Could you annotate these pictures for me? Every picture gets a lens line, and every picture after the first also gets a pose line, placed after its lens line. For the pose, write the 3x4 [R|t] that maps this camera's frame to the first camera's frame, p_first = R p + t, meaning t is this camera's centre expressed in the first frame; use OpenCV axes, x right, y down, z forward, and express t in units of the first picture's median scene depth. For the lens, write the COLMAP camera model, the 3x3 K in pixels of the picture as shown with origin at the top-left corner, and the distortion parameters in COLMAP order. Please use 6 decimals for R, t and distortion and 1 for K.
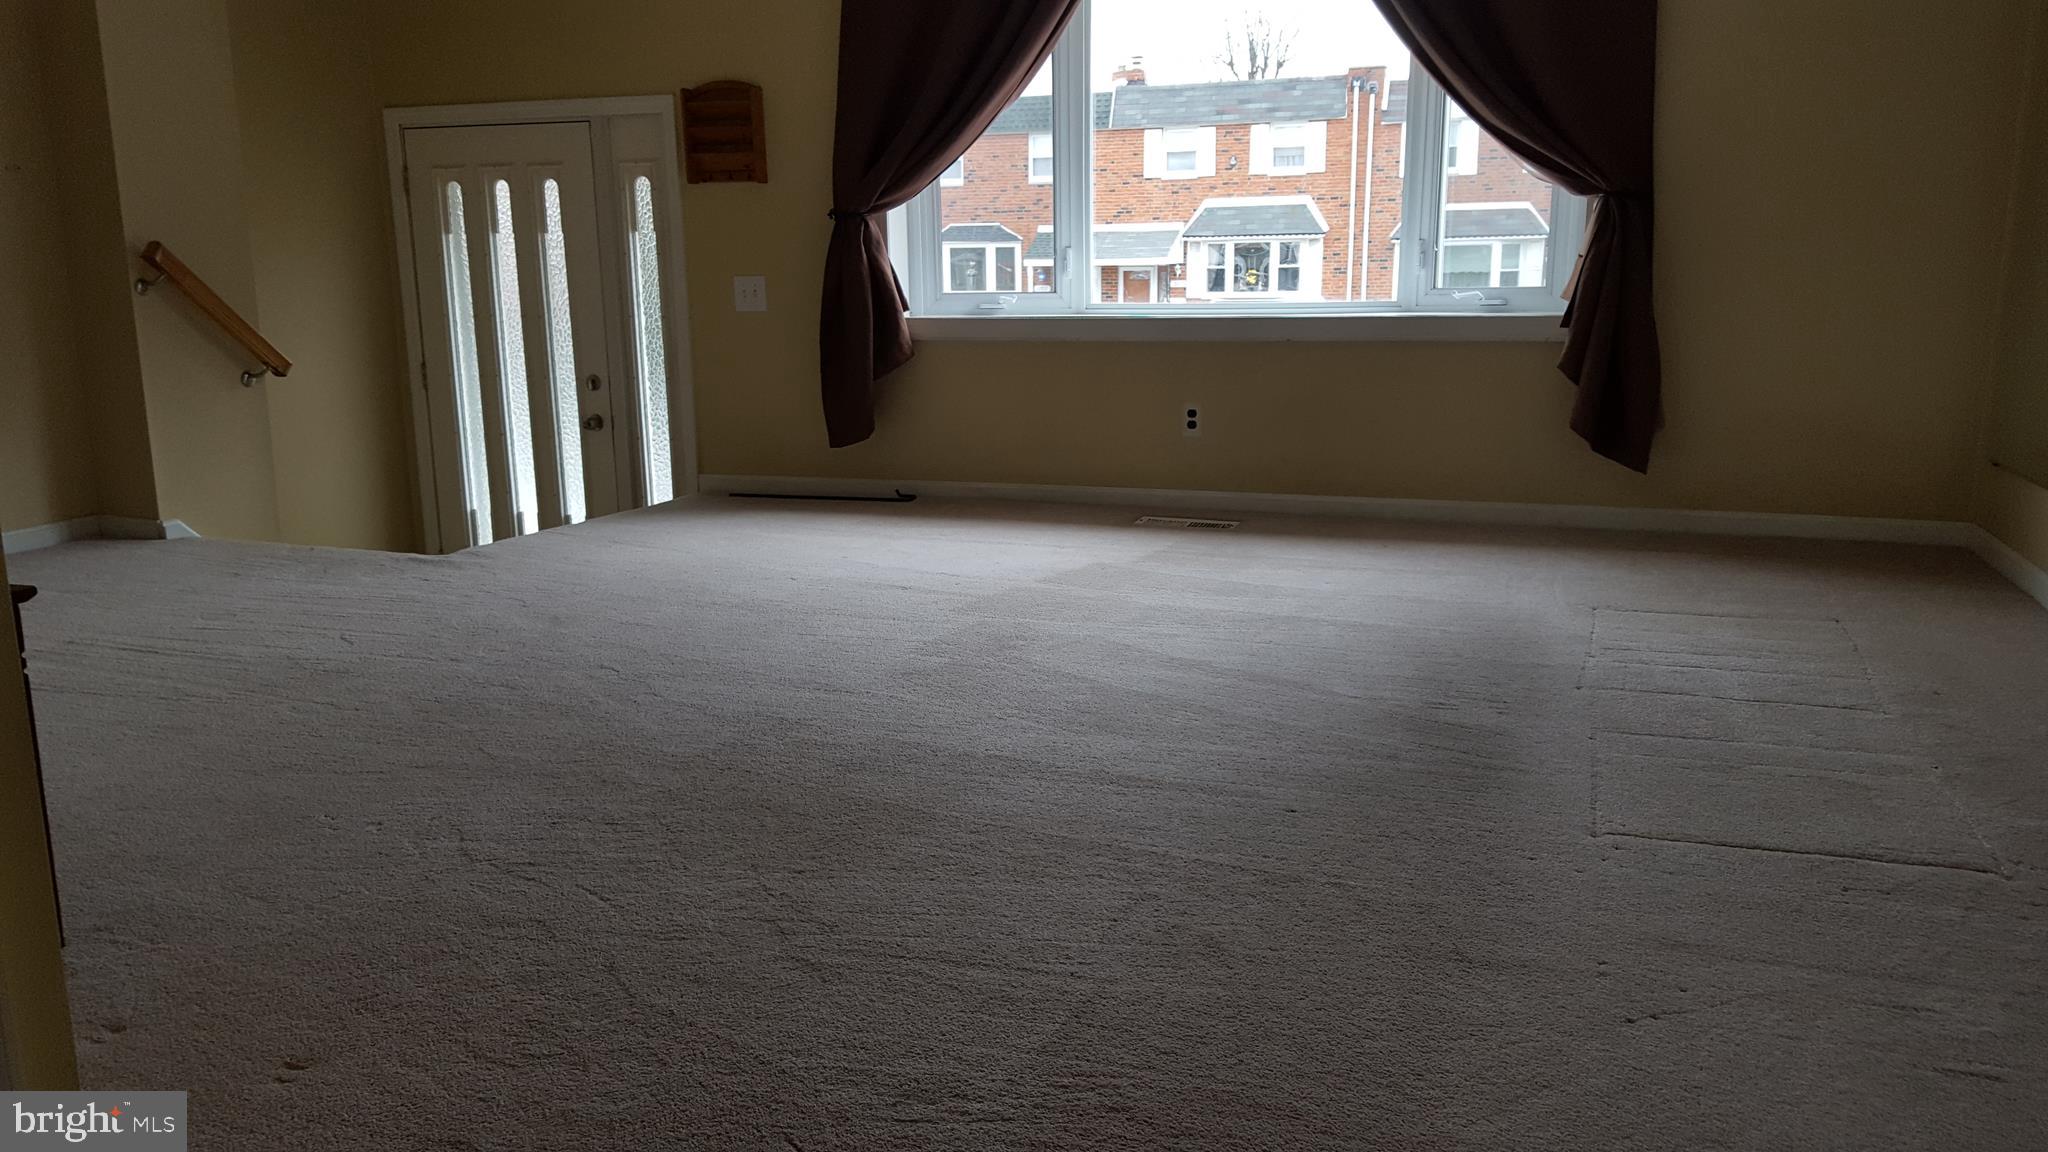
lens RADIAL K [[1526.9, 0, 1024.0], [0, 1526.9, 576.0], [0, 0, 1]] dist [0.152741, -0.208136]
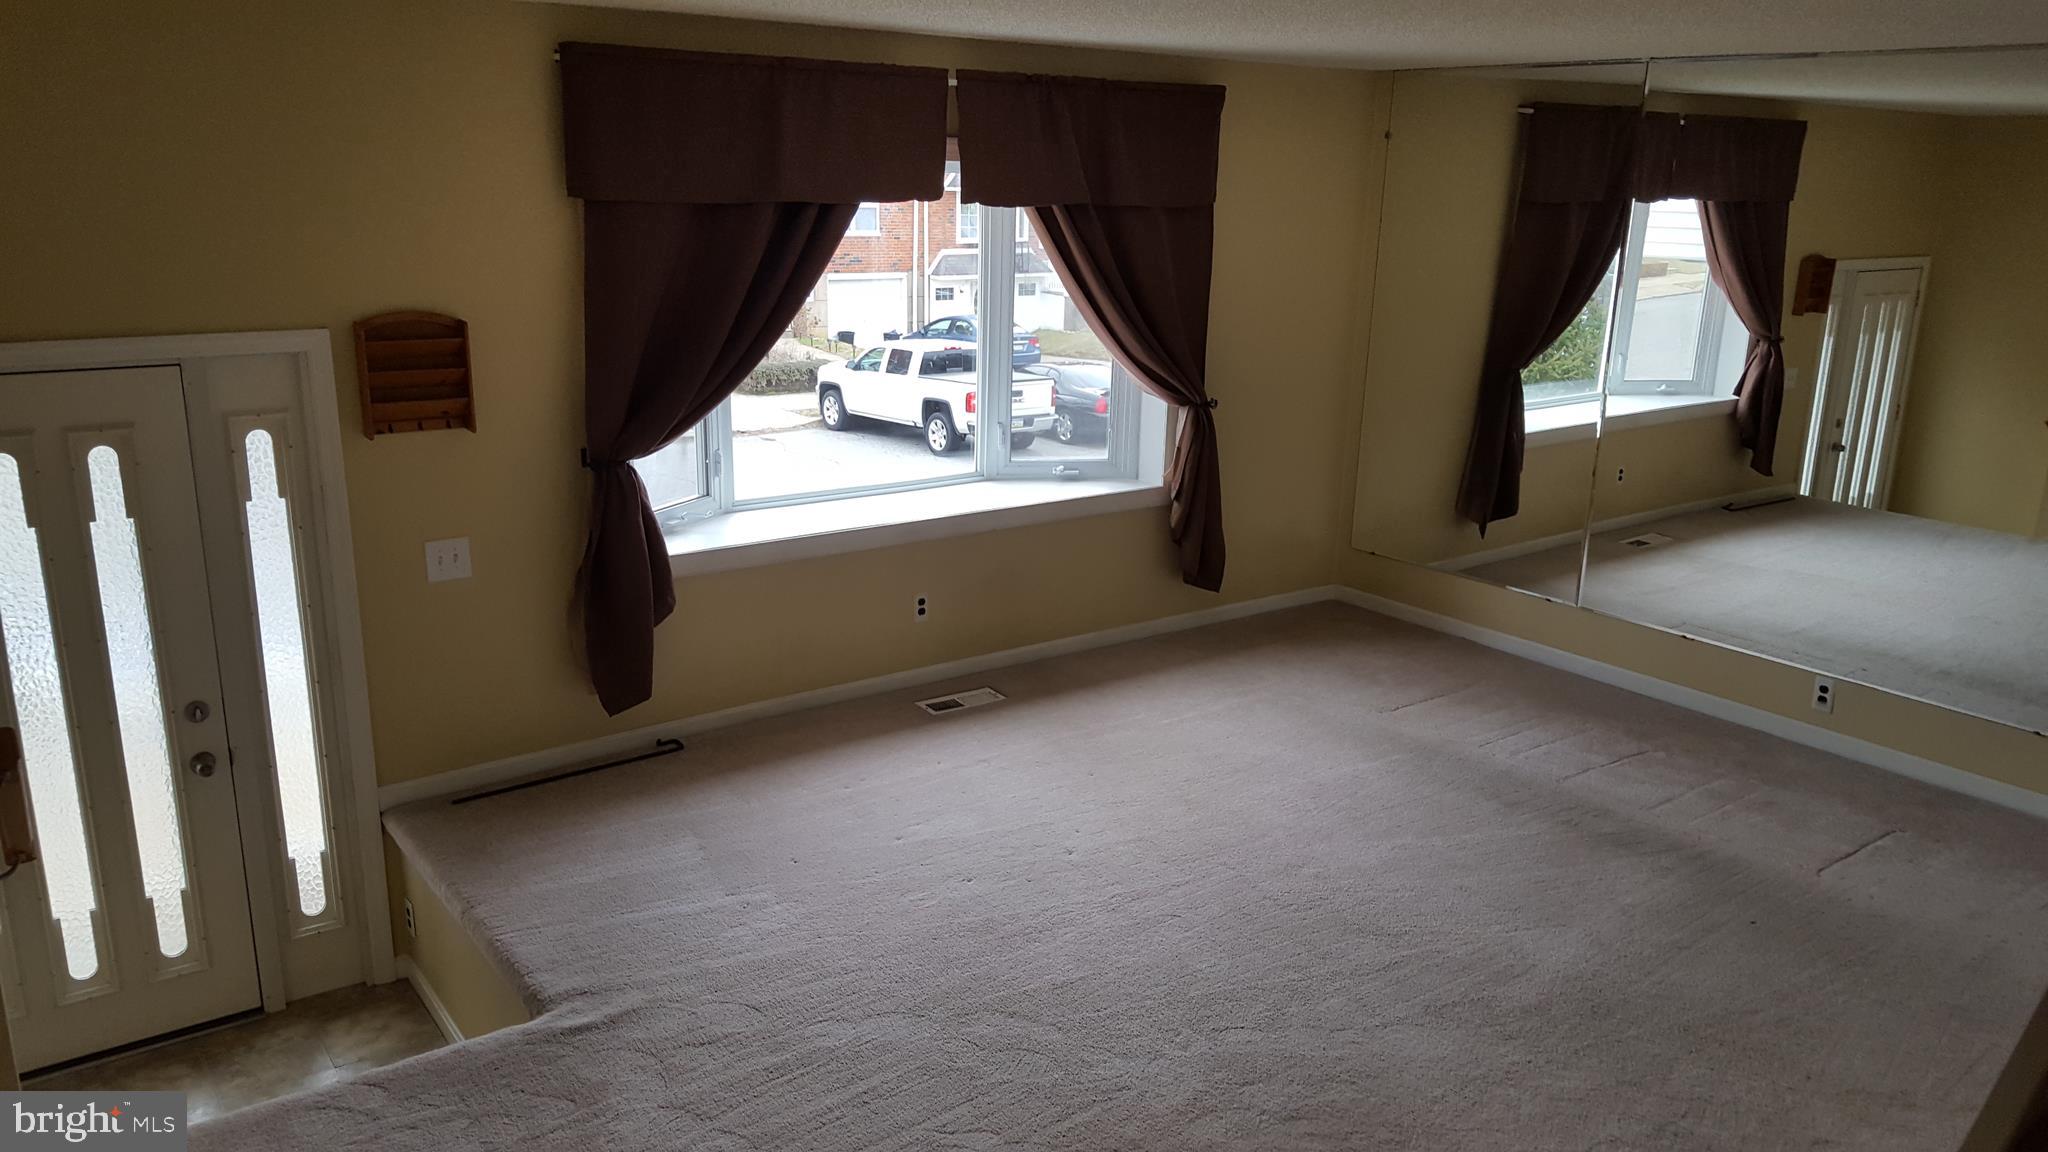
lens RADIAL K [[1526.9, 0, 1024.0], [0, 1526.9, 576.0], [0, 0, 1]] dist [0.152741, -0.208136]
pose [[0.547722, -0.204044, 0.811398, -0.693982], [0.136794, 0.978595, 0.153749, -0.264097], [-0.825402, 0.026783, 0.563910, 0.284280]]
